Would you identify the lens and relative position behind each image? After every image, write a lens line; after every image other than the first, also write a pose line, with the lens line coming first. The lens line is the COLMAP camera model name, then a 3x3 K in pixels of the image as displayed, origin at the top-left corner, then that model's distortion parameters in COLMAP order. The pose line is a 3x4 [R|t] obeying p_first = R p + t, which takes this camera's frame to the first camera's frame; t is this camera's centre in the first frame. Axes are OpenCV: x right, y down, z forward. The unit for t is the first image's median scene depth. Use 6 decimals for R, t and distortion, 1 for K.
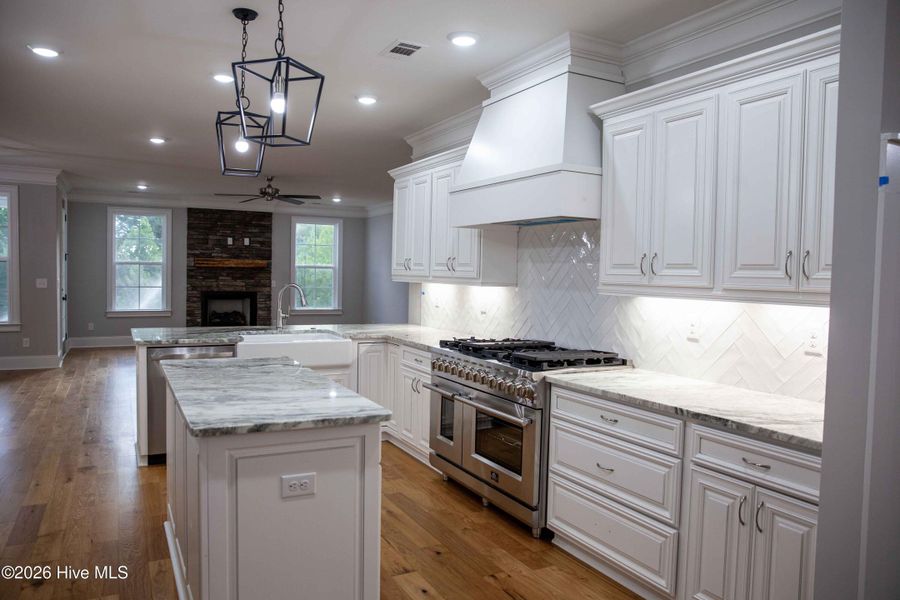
lens RADIAL K [[631.7, 0, 450.0], [0, 631.7, 300.0], [0, 0, 1]] dist [-0.106703, 0.083080]
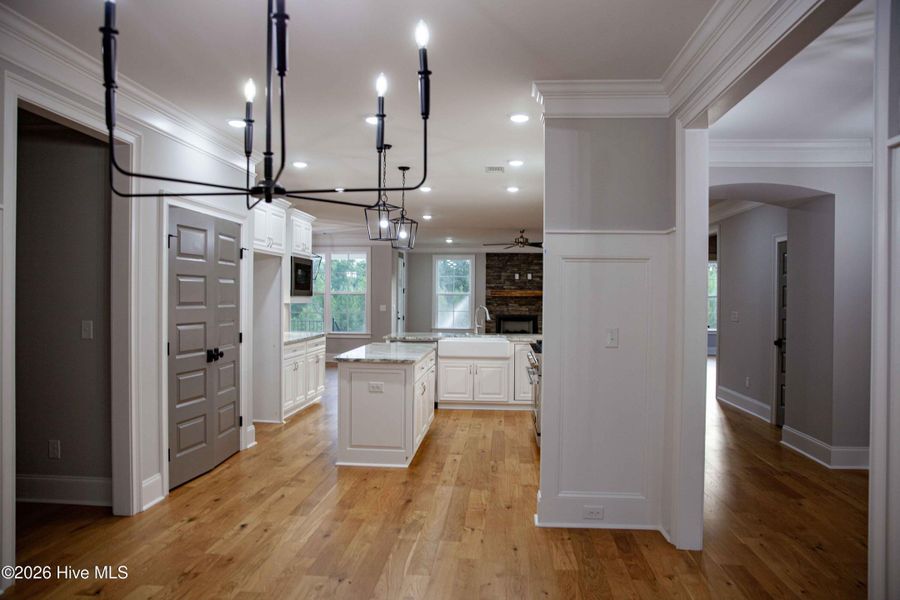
lens RADIAL K [[610.9, 0, 450.0], [0, 610.9, 300.0], [0, 0, 1]] dist [-0.115184, 0.086276]
pose [[0.836517, -0.011183, -0.547827, 0.237731], [-0.014408, 0.998997, -0.042393, 0.011470], [0.547751, 0.043355, 0.835517, -0.149419]]
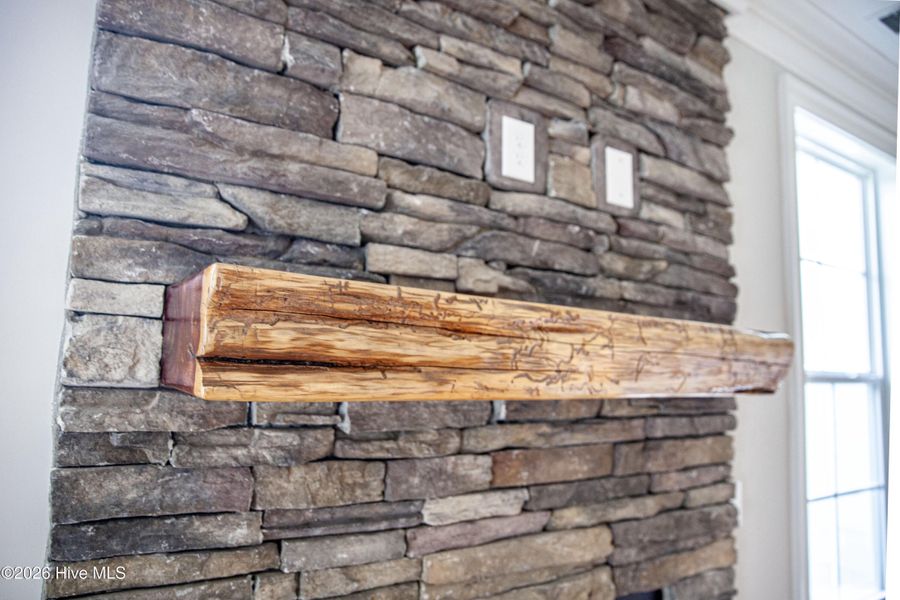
lens RADIAL K [[631.7, 0, 450.0], [0, 631.7, 300.0], [0, 0, 1]] dist [-0.106703, 0.083080]
pose [[0.993834, 0.014660, 0.109906, -0.386892], [0.001787, 0.988974, -0.148077, -0.054318], [-0.110865, 0.147360, 0.982850, 0.924956]]
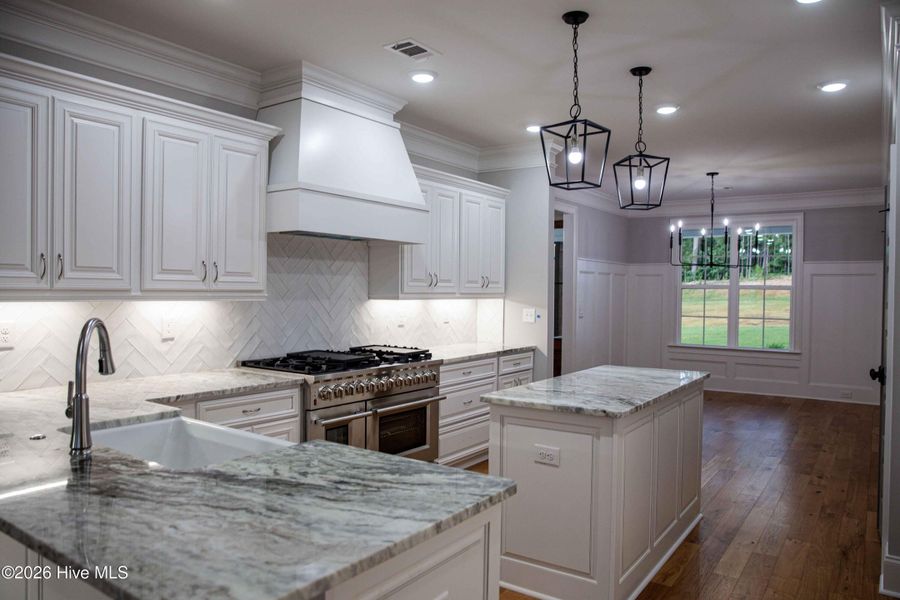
lens RADIAL K [[631.7, 0, 450.0], [0, 631.7, 300.0], [0, 0, 1]] dist [-0.106703, 0.083080]
pose [[-0.447899, -0.041959, 0.893099, -0.304437], [0.015984, 0.998363, 0.054920, -0.024479], [-0.893941, 0.038874, -0.446495, 0.442796]]
